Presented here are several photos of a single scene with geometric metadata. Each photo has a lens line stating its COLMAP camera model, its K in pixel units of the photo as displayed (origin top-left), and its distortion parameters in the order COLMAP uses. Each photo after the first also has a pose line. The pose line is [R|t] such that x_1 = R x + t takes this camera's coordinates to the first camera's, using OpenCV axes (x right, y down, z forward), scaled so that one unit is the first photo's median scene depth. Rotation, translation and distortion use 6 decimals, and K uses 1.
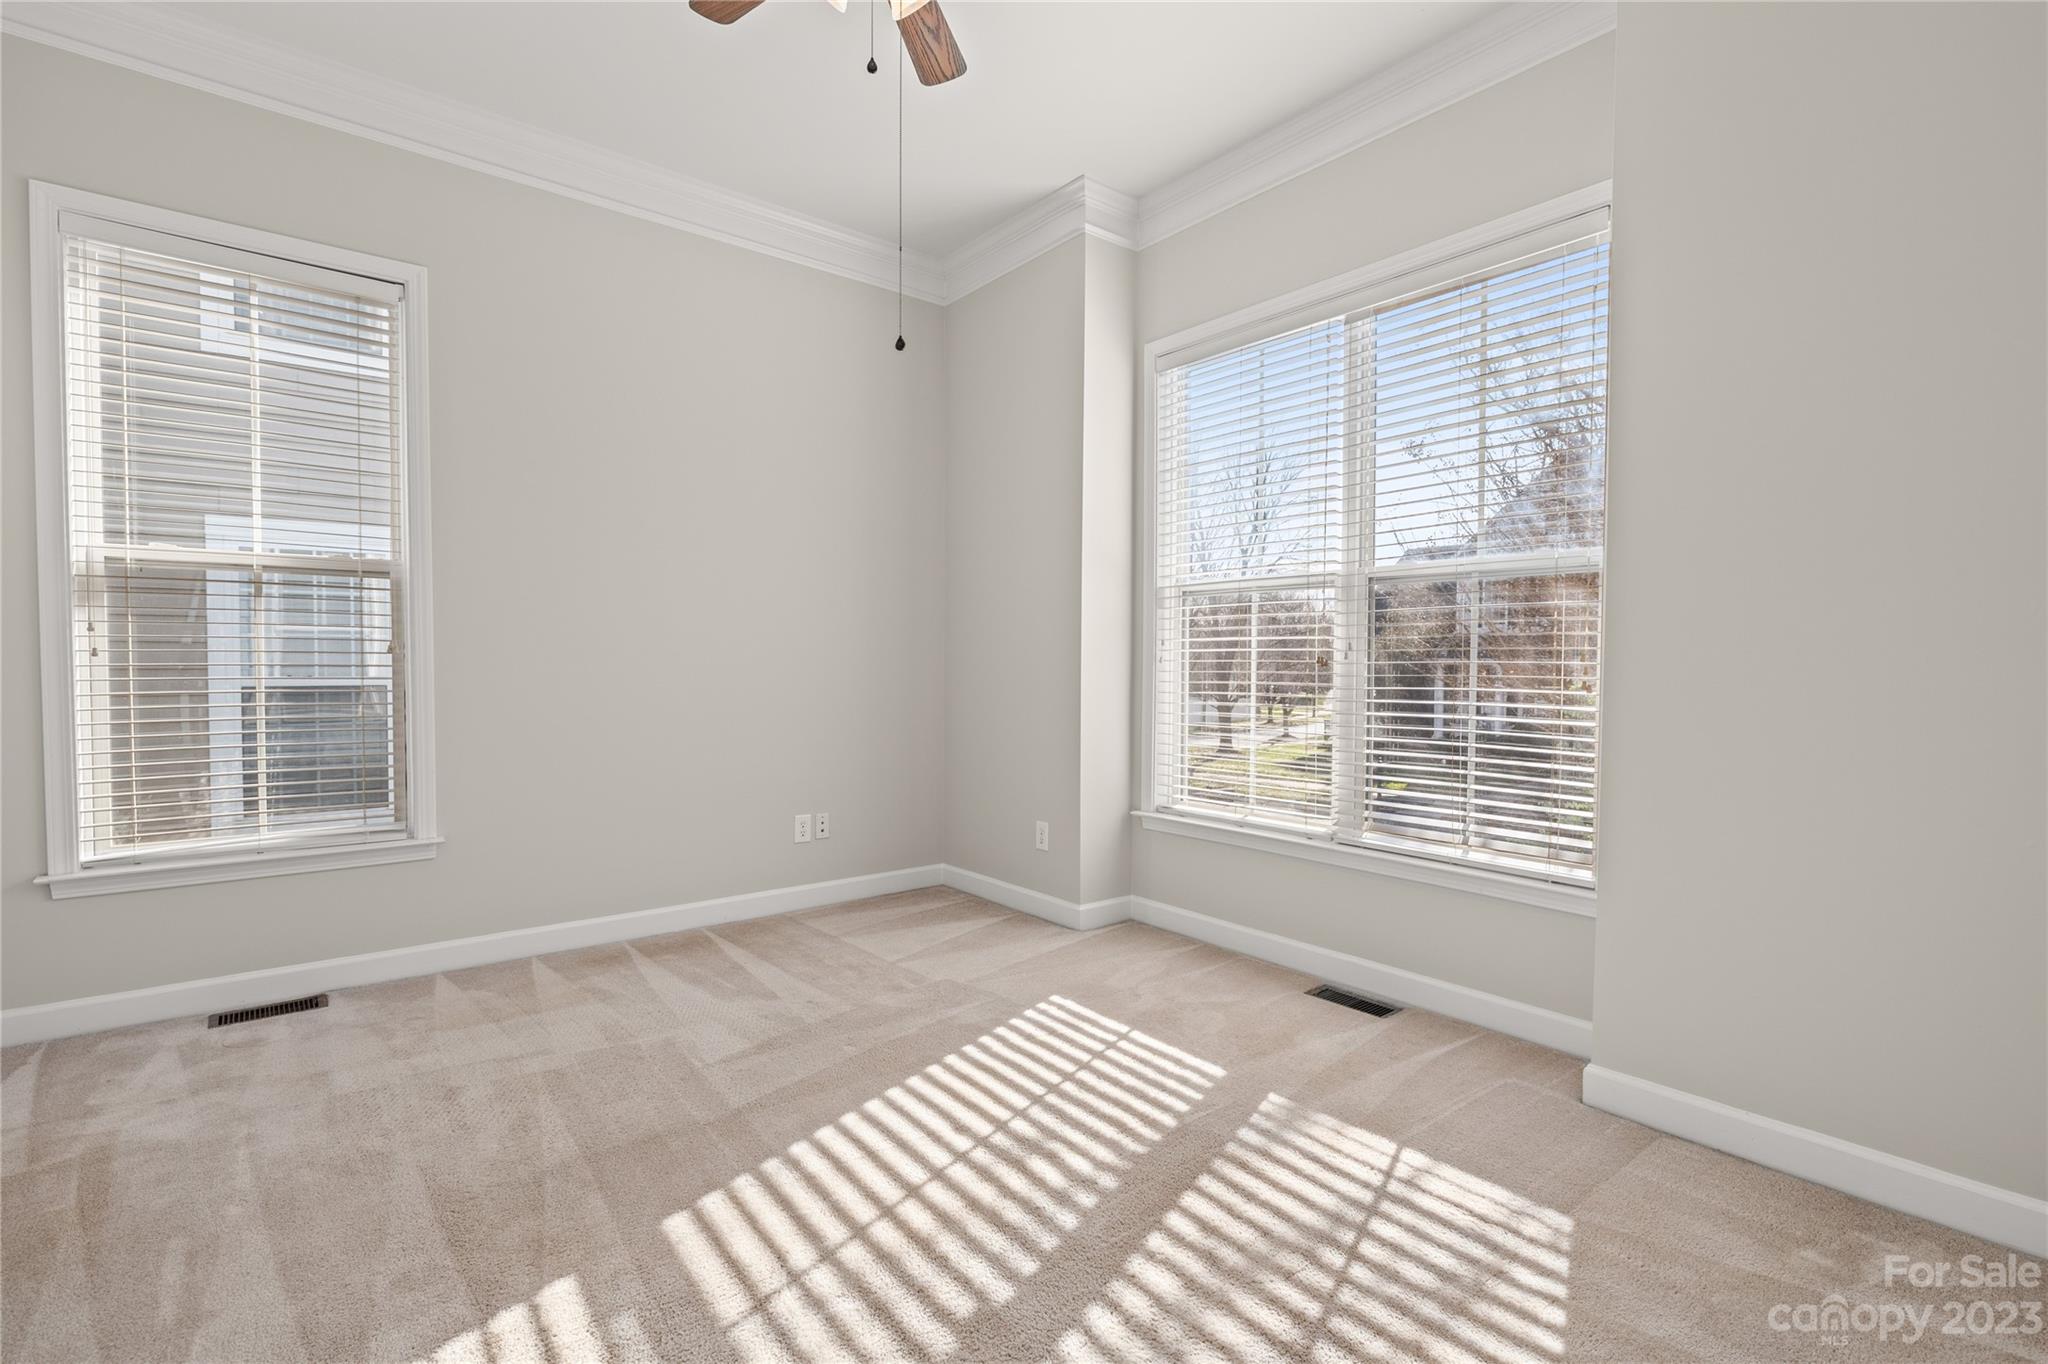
lens RADIAL K [[927.1, 0, 1014.2], [0, 927.1, 666.2], [0, 0, 1]] dist [0.001962, 0.000063]
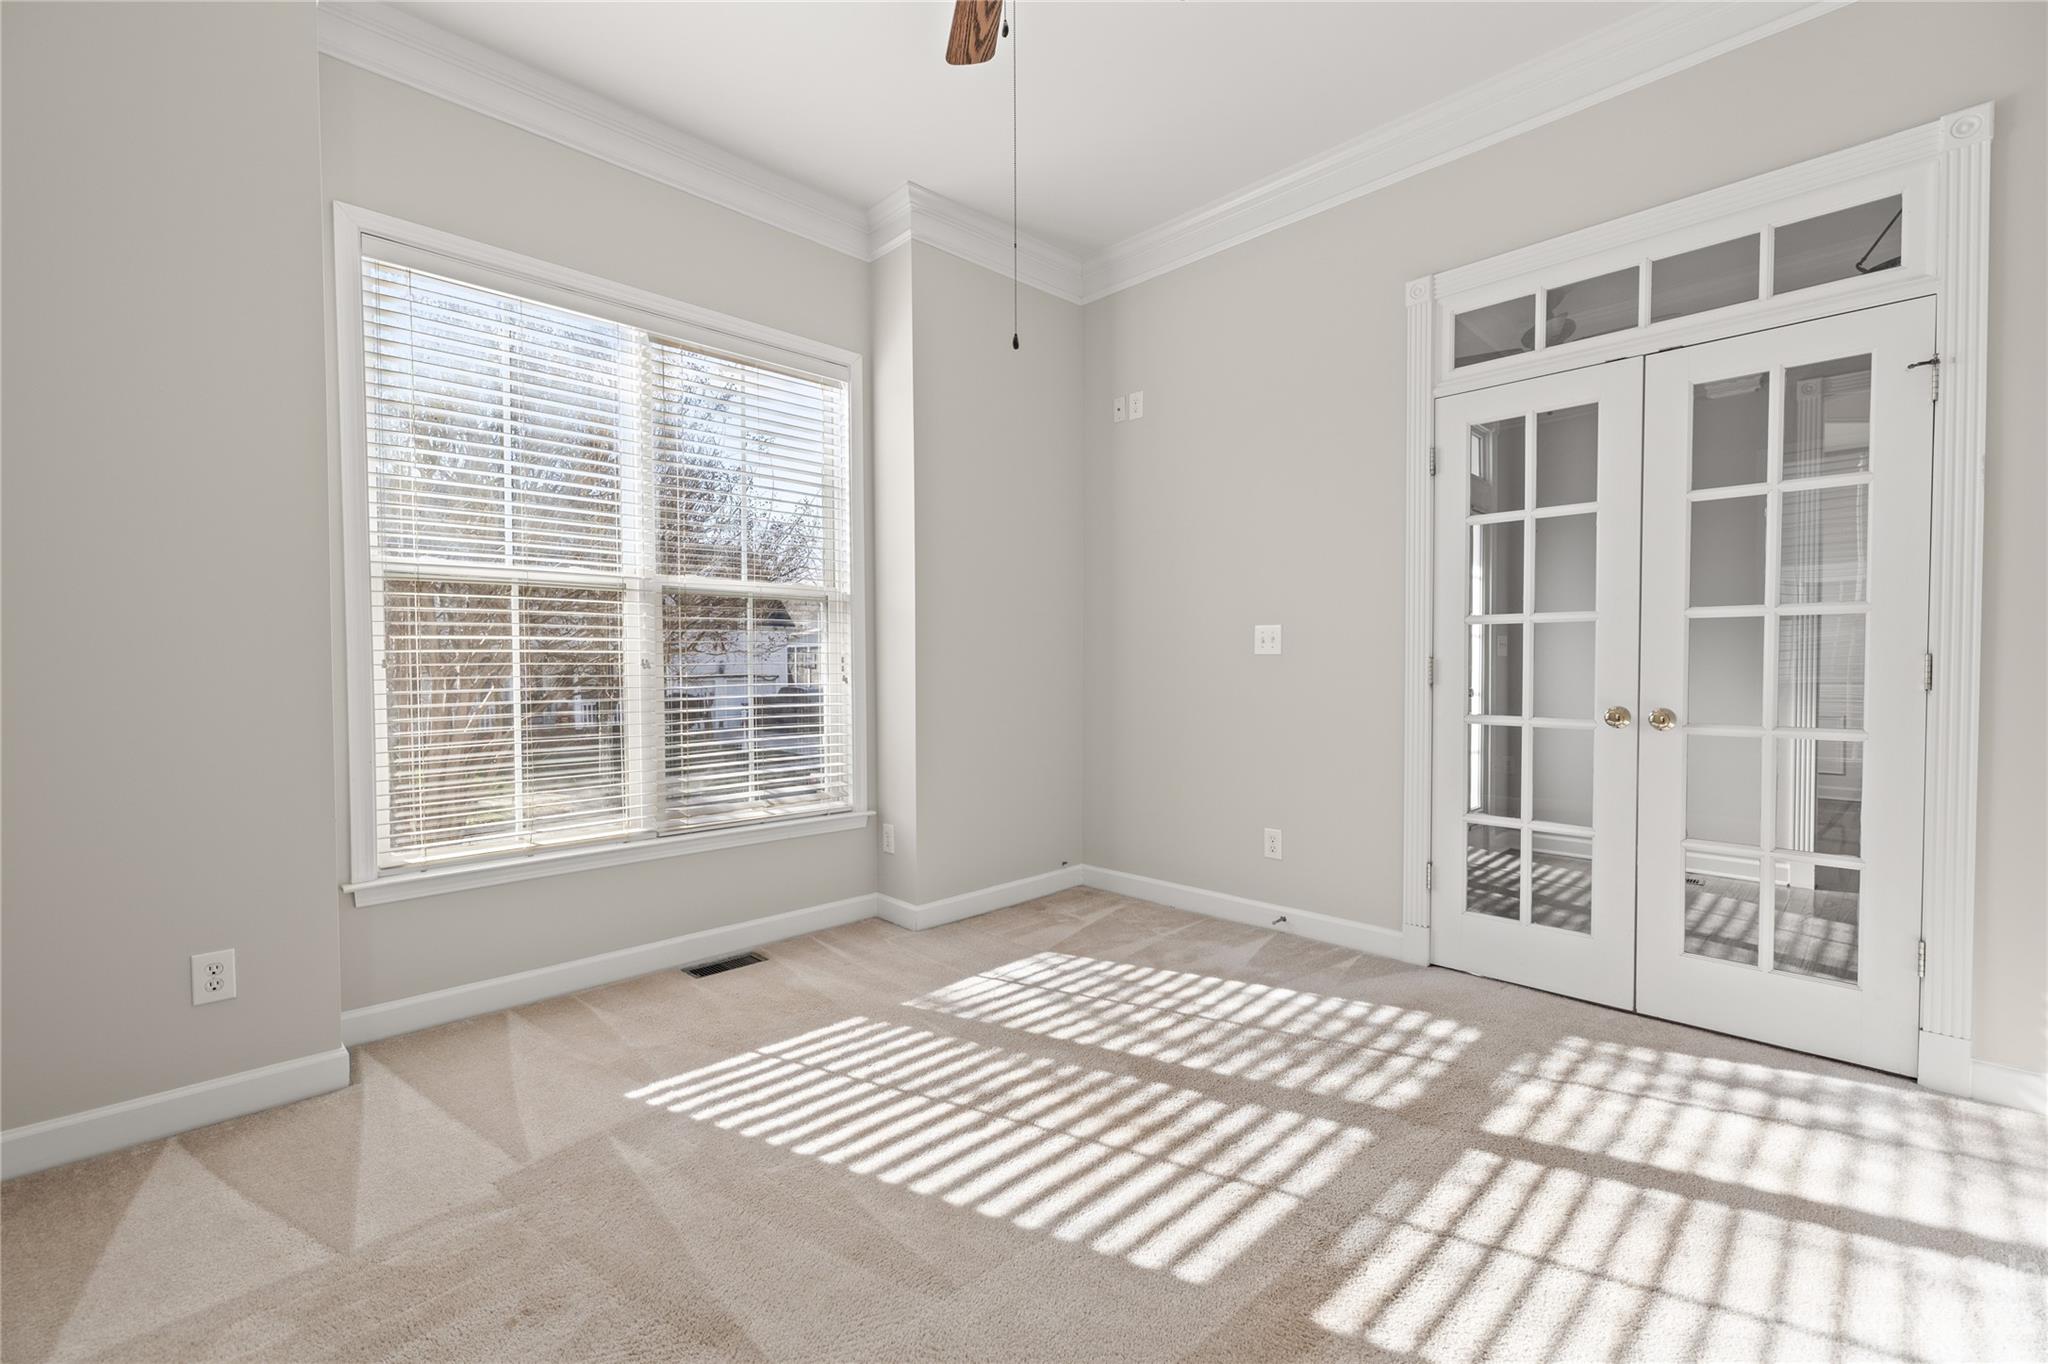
lens RADIAL K [[880.1, 0, 1005.3], [0, 880.1, 681.7], [0, 0, 1]] dist [0.000590, 0.000227]
pose [[-0.103903, -0.020624, 0.994374, -0.966614], [0.009238, 0.999722, 0.021700, -0.003724], [-0.994545, 0.011441, -0.103683, 1.025289]]
